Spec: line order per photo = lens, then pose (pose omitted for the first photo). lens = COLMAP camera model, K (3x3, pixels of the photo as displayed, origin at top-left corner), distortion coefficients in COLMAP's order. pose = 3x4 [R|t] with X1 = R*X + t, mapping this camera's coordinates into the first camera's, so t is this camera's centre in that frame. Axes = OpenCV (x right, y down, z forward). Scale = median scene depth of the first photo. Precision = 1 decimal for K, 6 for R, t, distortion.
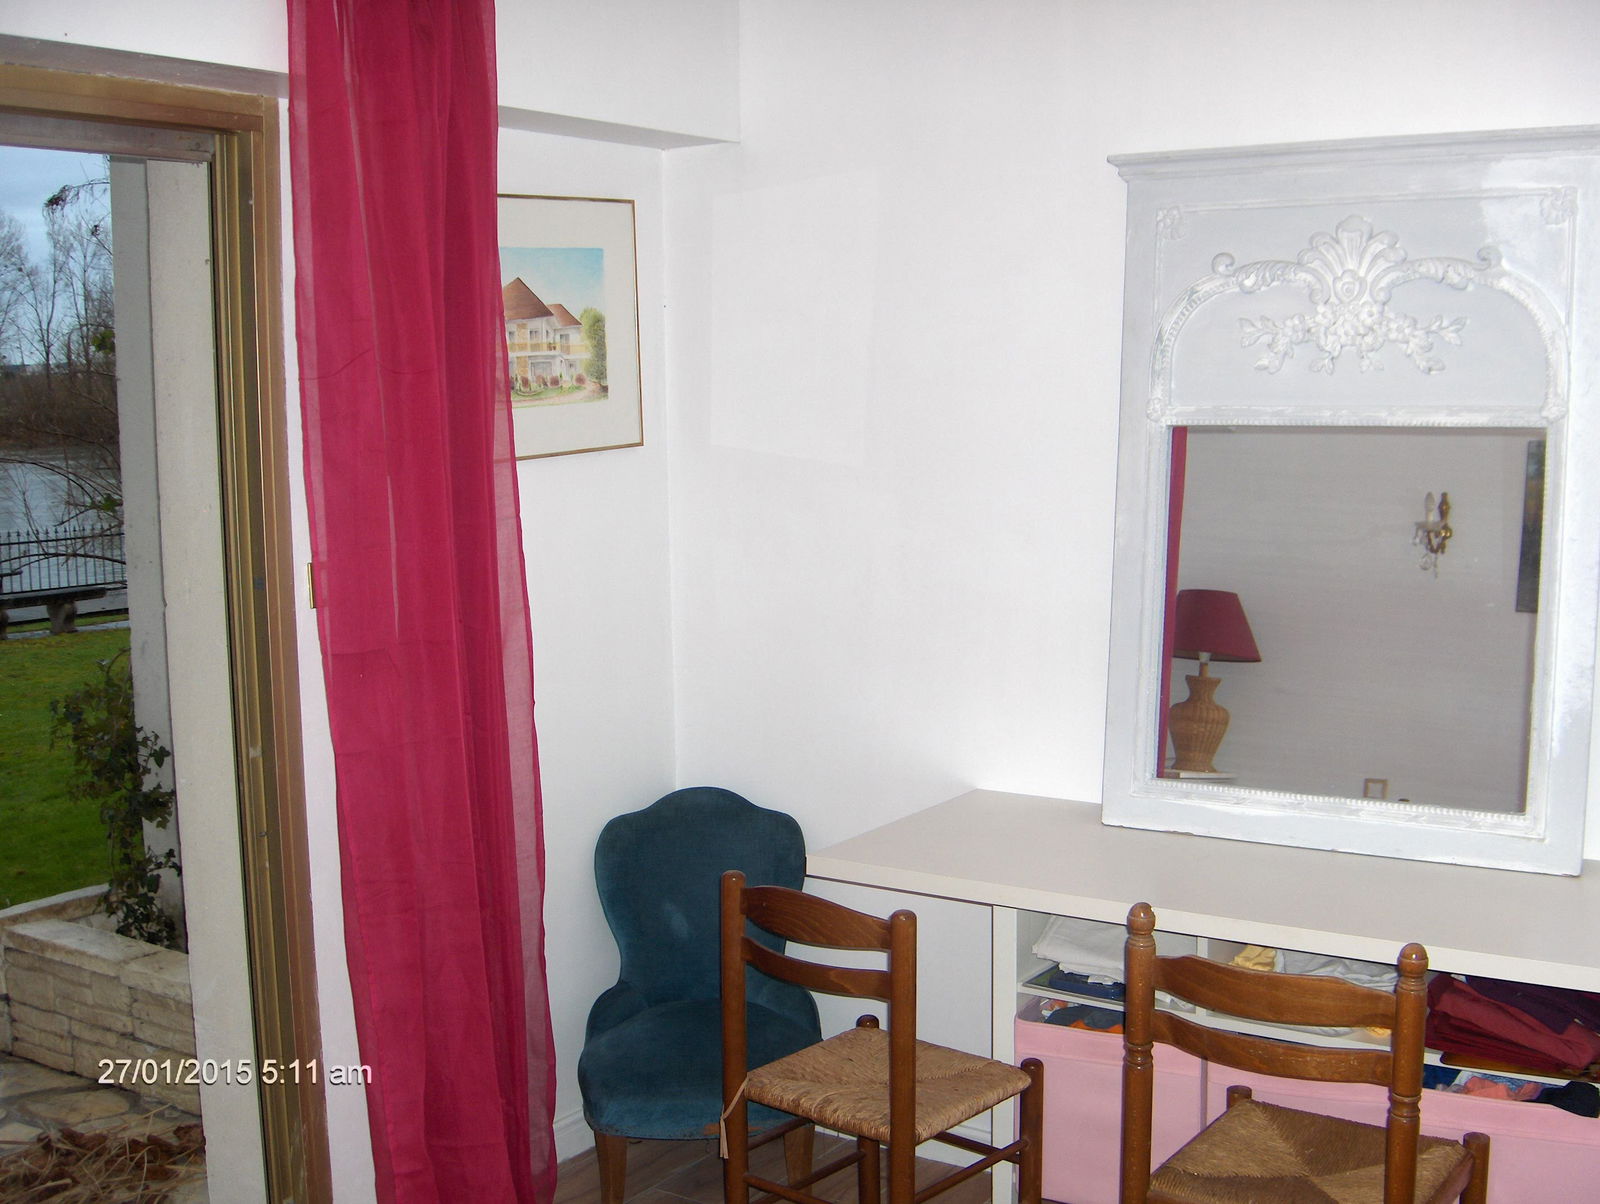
lens RADIAL K [[1854.3, 0, 800.0], [0, 1854.3, 602.0], [0, 0, 1]] dist [-0.155092, 0.031996]
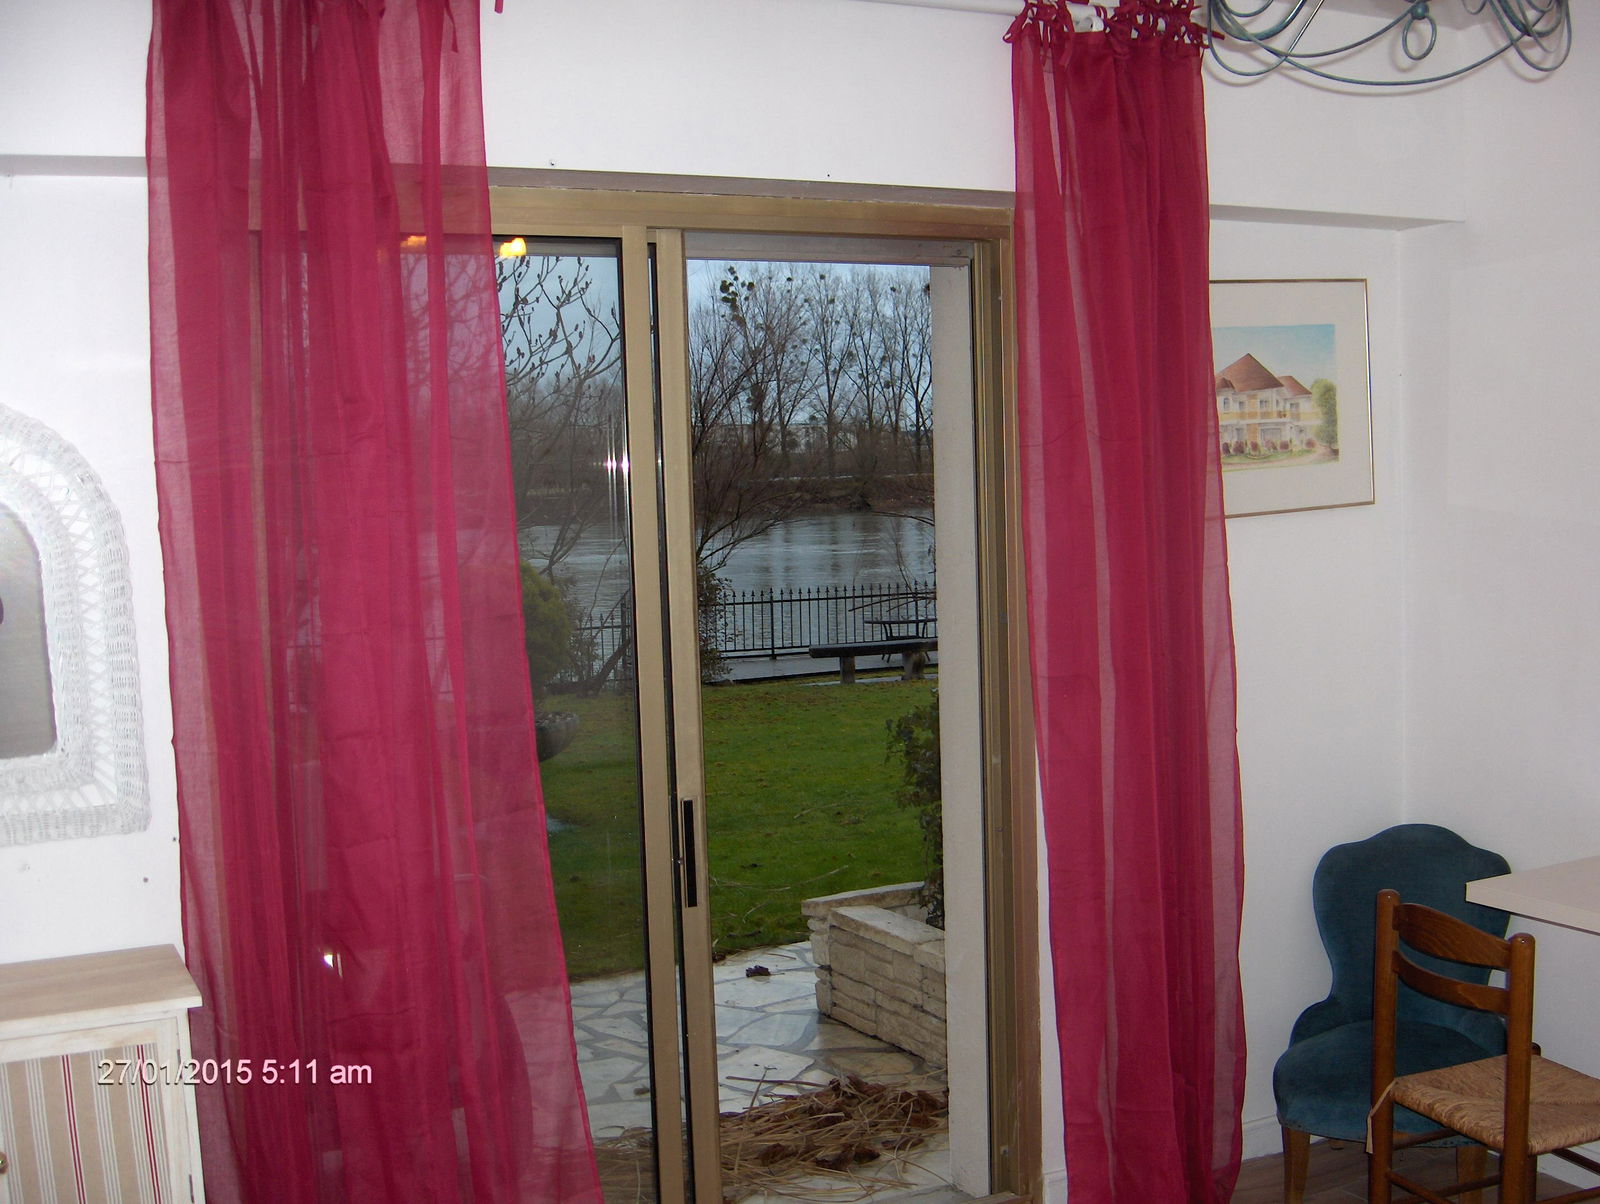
lens RADIAL K [[1854.3, 0, 800.0], [0, 1854.3, 602.0], [0, 0, 1]] dist [-0.155092, 0.031996]
pose [[0.876656, 0.022348, -0.480599, 0.141140], [-0.037876, 0.999026, -0.022635, 0.010103], [0.479625, 0.038046, 0.876648, -0.099968]]
